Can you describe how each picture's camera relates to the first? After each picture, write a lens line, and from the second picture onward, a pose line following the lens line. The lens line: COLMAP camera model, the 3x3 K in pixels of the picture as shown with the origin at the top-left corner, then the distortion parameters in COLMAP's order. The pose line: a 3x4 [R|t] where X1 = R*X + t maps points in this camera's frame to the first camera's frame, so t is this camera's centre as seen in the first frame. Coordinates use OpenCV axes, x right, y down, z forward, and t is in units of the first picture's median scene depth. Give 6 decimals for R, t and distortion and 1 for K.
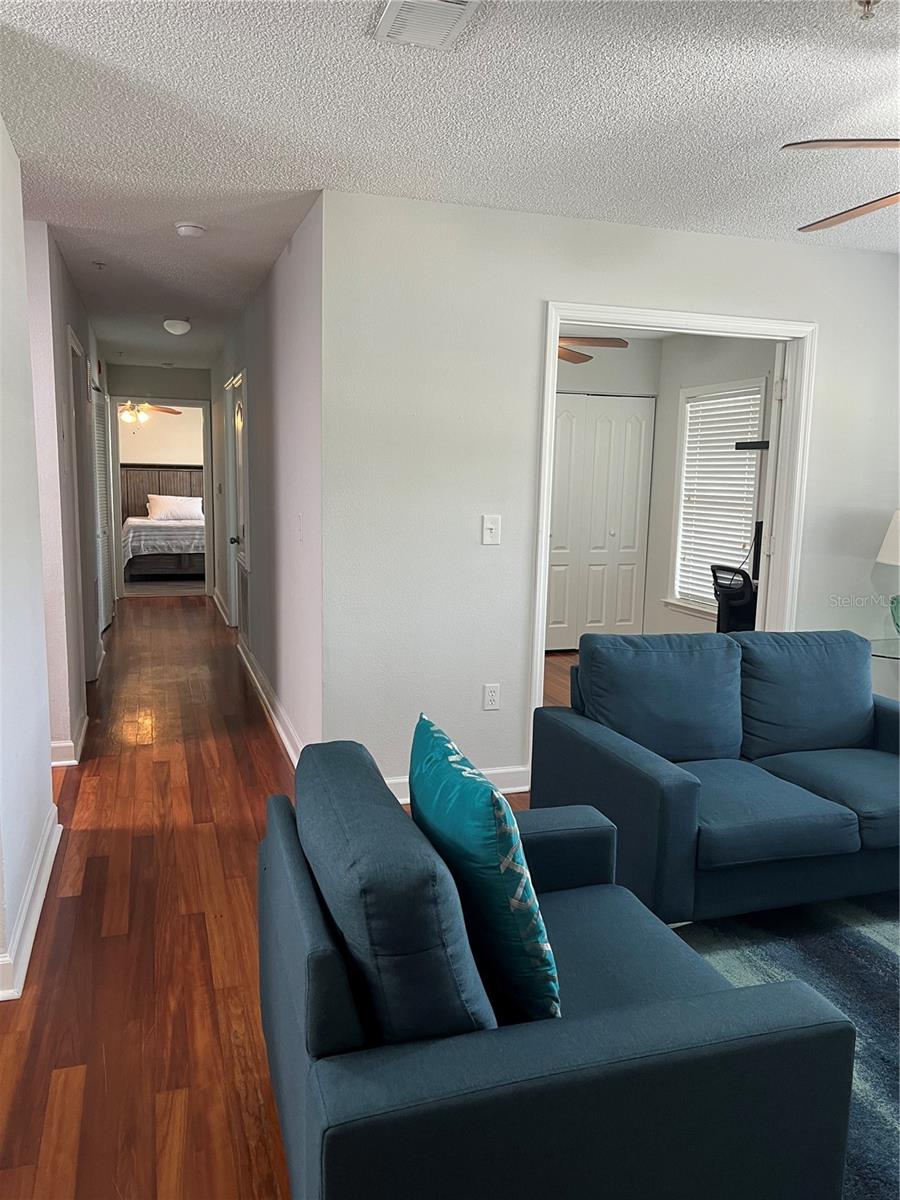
lens RADIAL K [[898.5, 0, 446.8], [0, 898.5, 608.6], [0, 0, 1]] dist [0.055144, -0.050845]
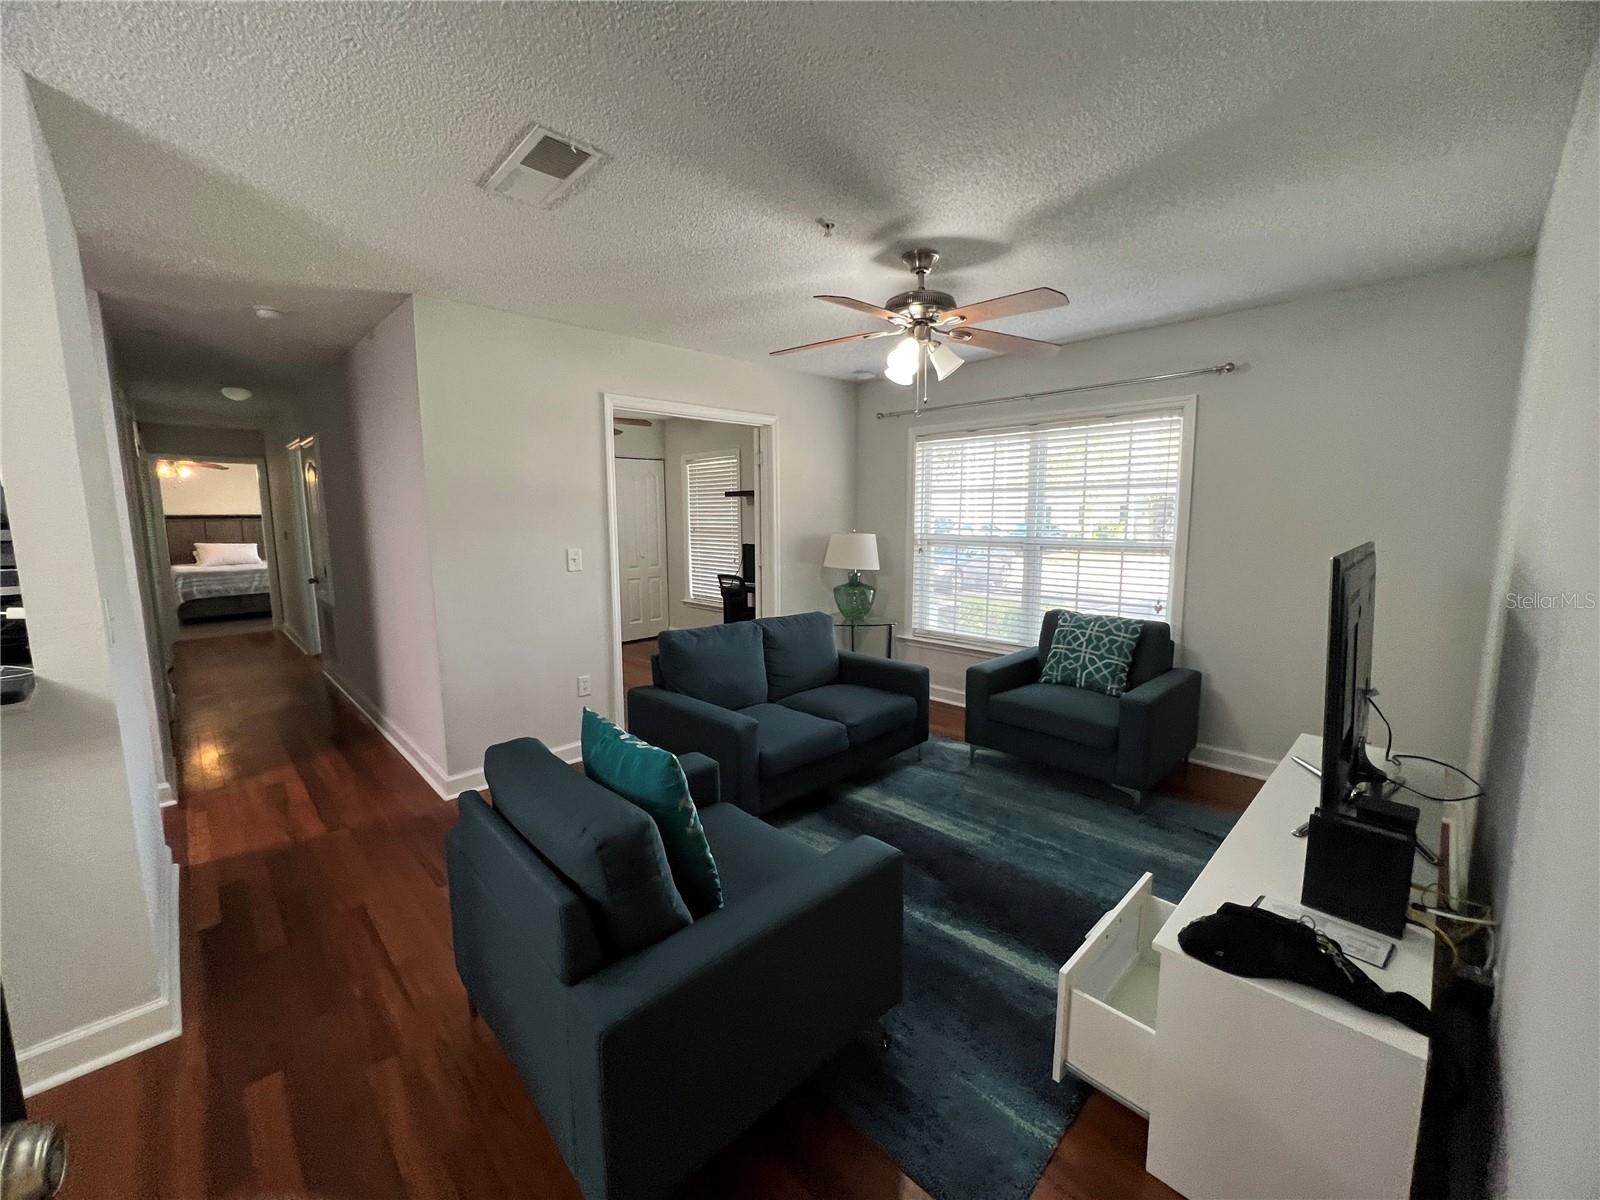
lens RADIAL K [[638.5, 0, 795.0], [0, 638.5, 596.7], [0, 0, 1]] dist [-0.002685, 0.001050]
pose [[0.897942, -0.082456, 0.432320, -0.044437], [0.088677, 0.996044, 0.005789, -0.006739], [-0.431087, 0.033139, 0.901702, 0.006569]]
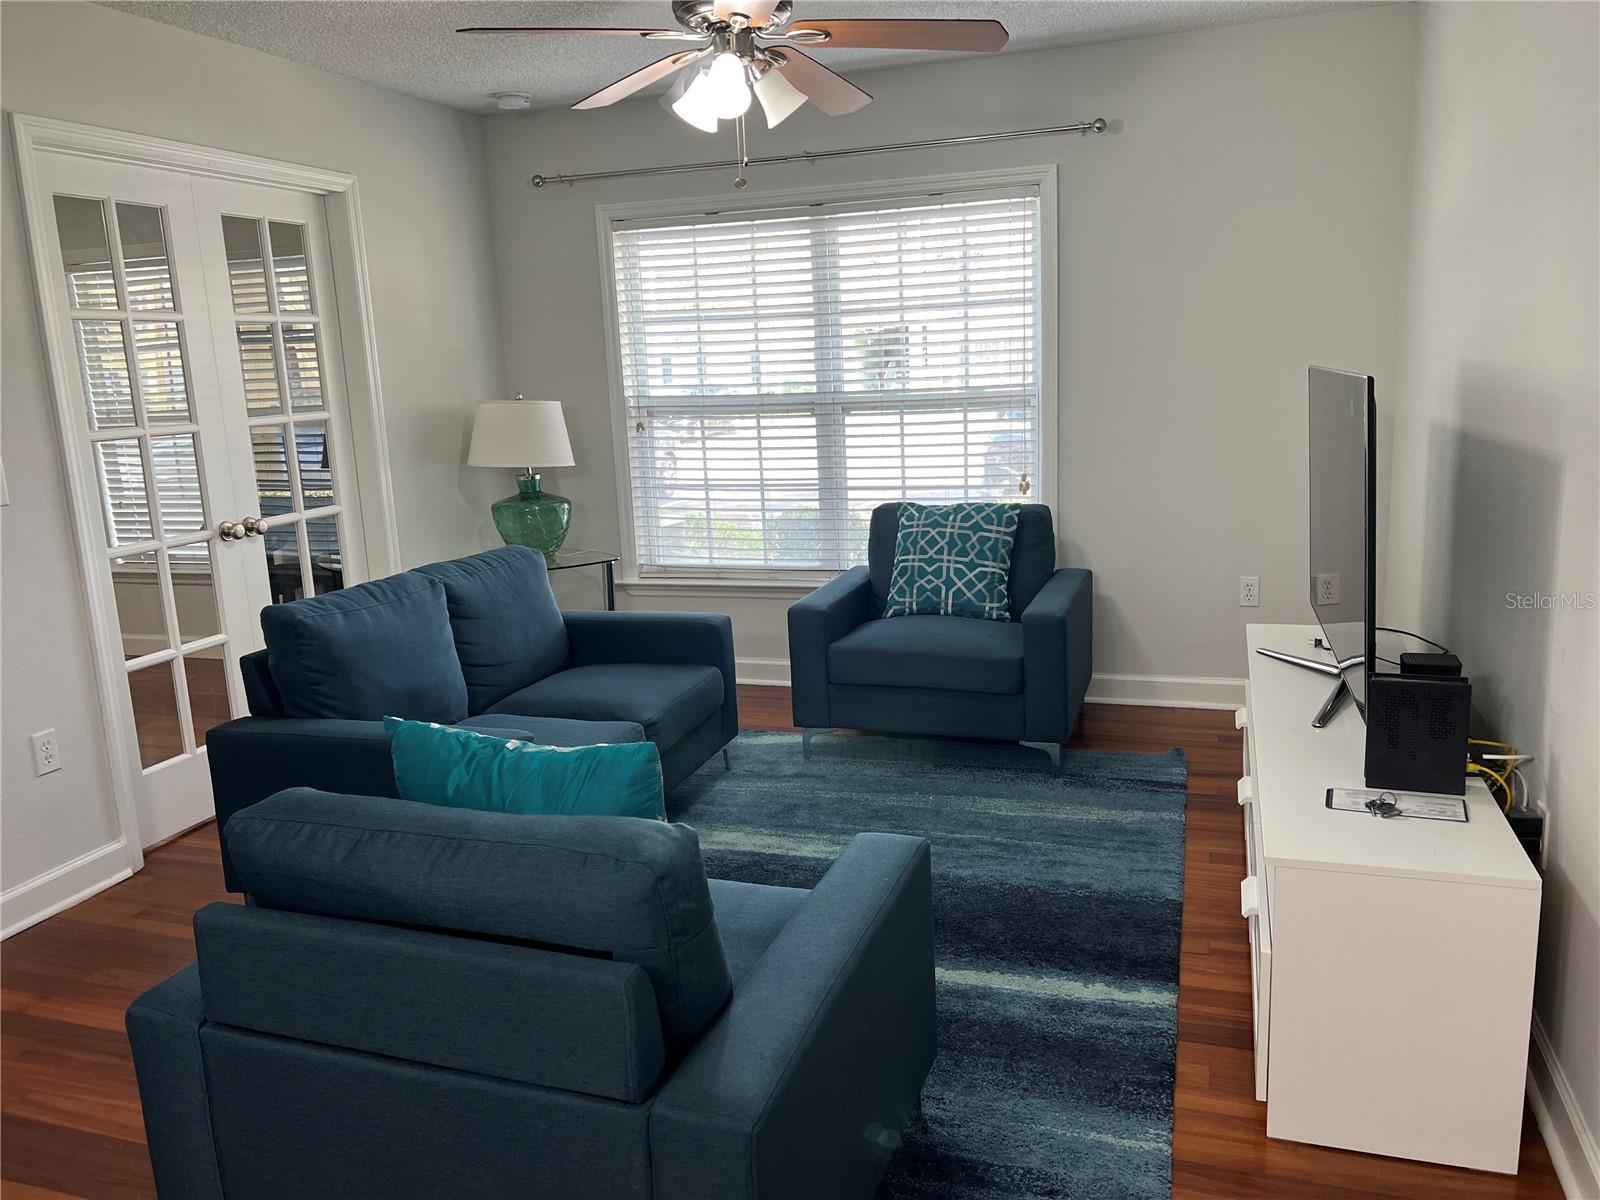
lens RADIAL K [[1197.9, 0, 802.1], [0, 1197.9, 604.8], [0, 0, 1]] dist [0.055144, -0.050845]
pose [[0.597453, -0.208031, 0.774450, -0.176153], [0.173590, 0.976416, 0.128365, -0.011554], [-0.782890, 0.057744, 0.619475, 0.042587]]
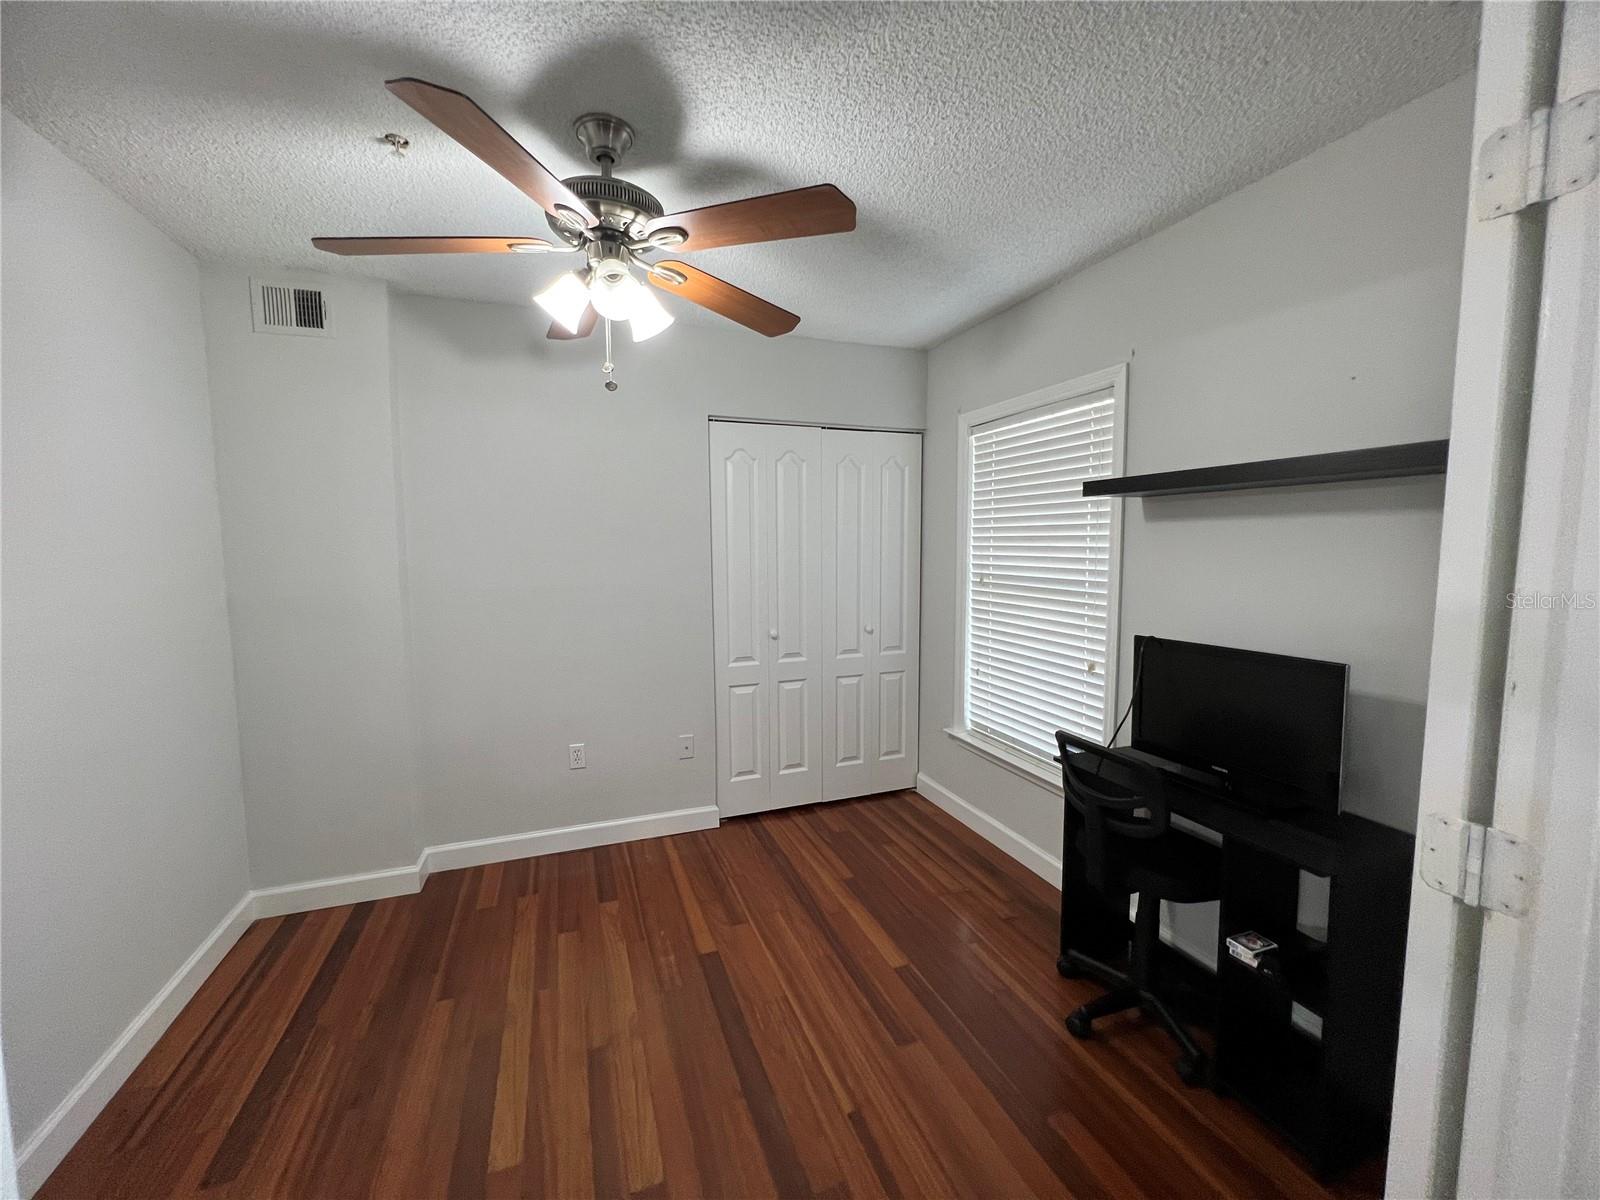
lens RADIAL K [[638.5, 0, 801.6], [0, 638.5, 597.8], [0, 0, 1]] dist [-0.002685, 0.001050]
pose [[0.998557, -0.028820, 0.045304, 0.135288], [0.031464, 0.997775, -0.058788, -0.097976], [-0.043509, 0.060129, 0.997242, 0.626616]]
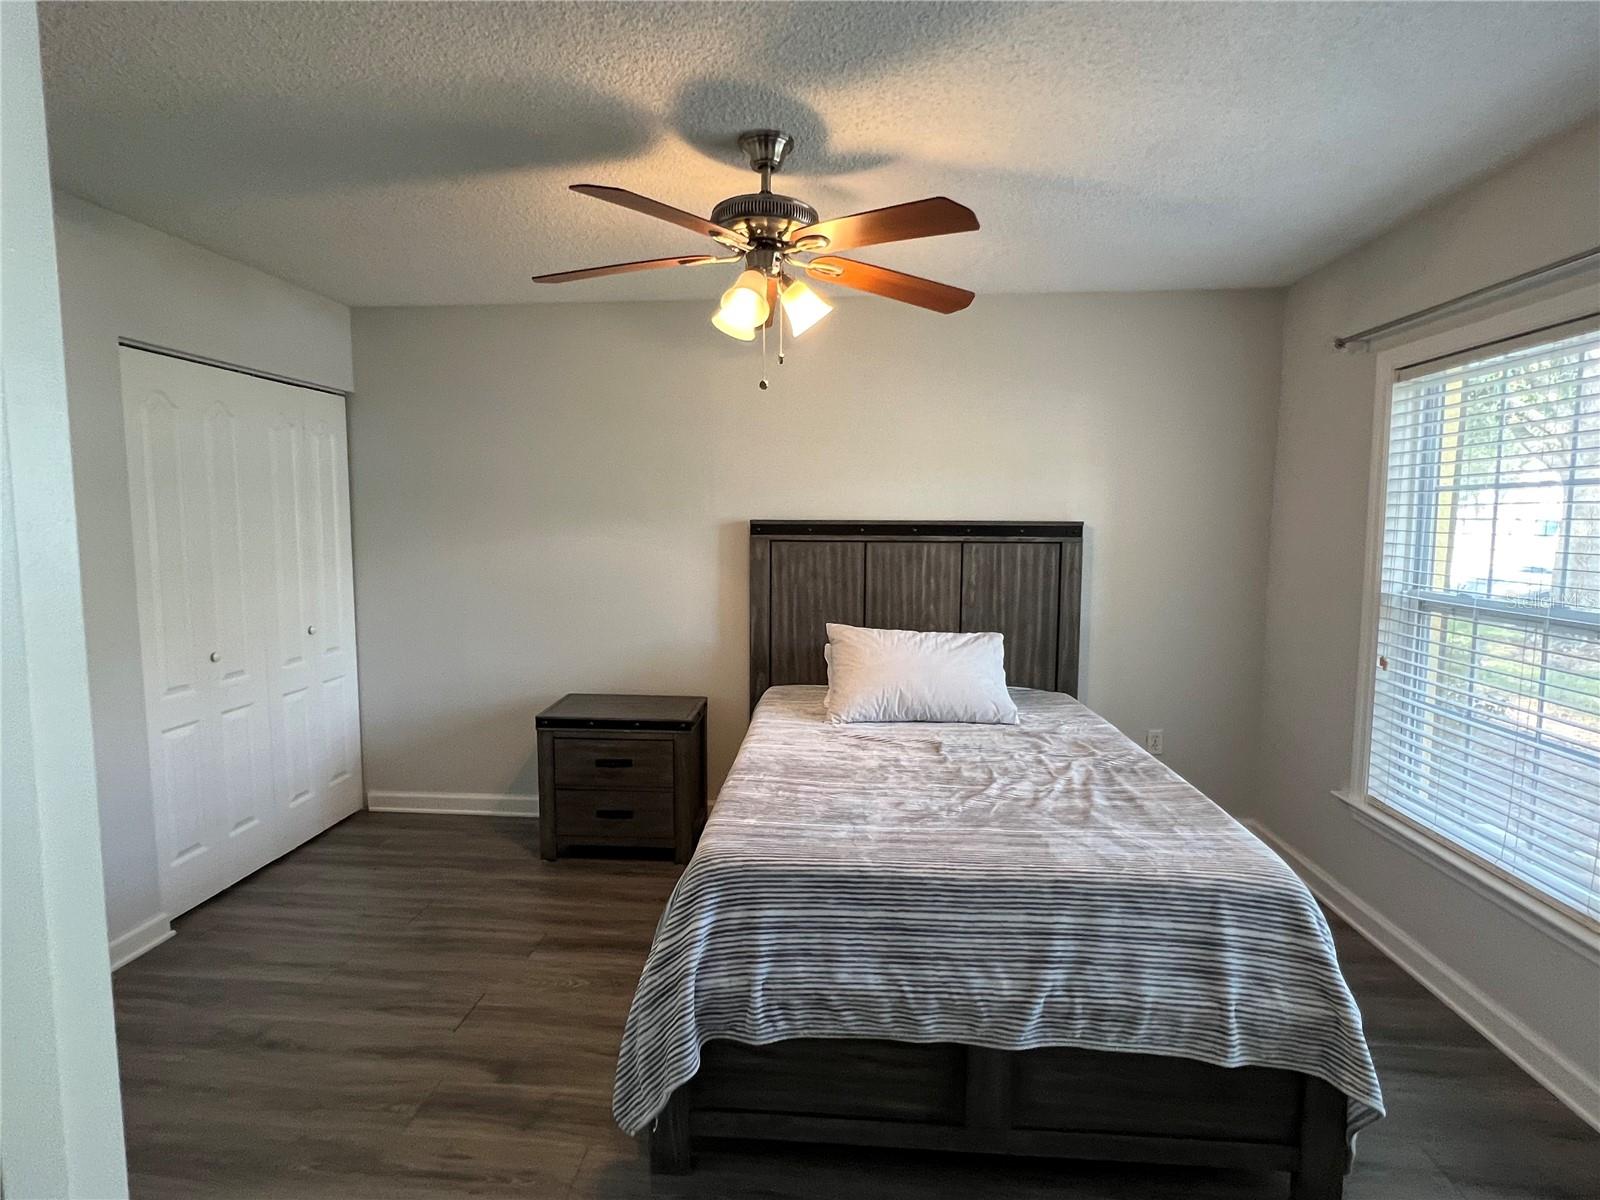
lens RADIAL K [[802.8, 0, 797.7], [0, 802.8, 595.0], [0, 0, 1]] dist [-0.011267, 0.006058]
pose [[0.925486, 0.023556, -0.378049, -0.535577], [-0.044839, 0.997860, -0.047591, -0.274411], [0.376119, 0.060996, 0.924561, 1.676485]]
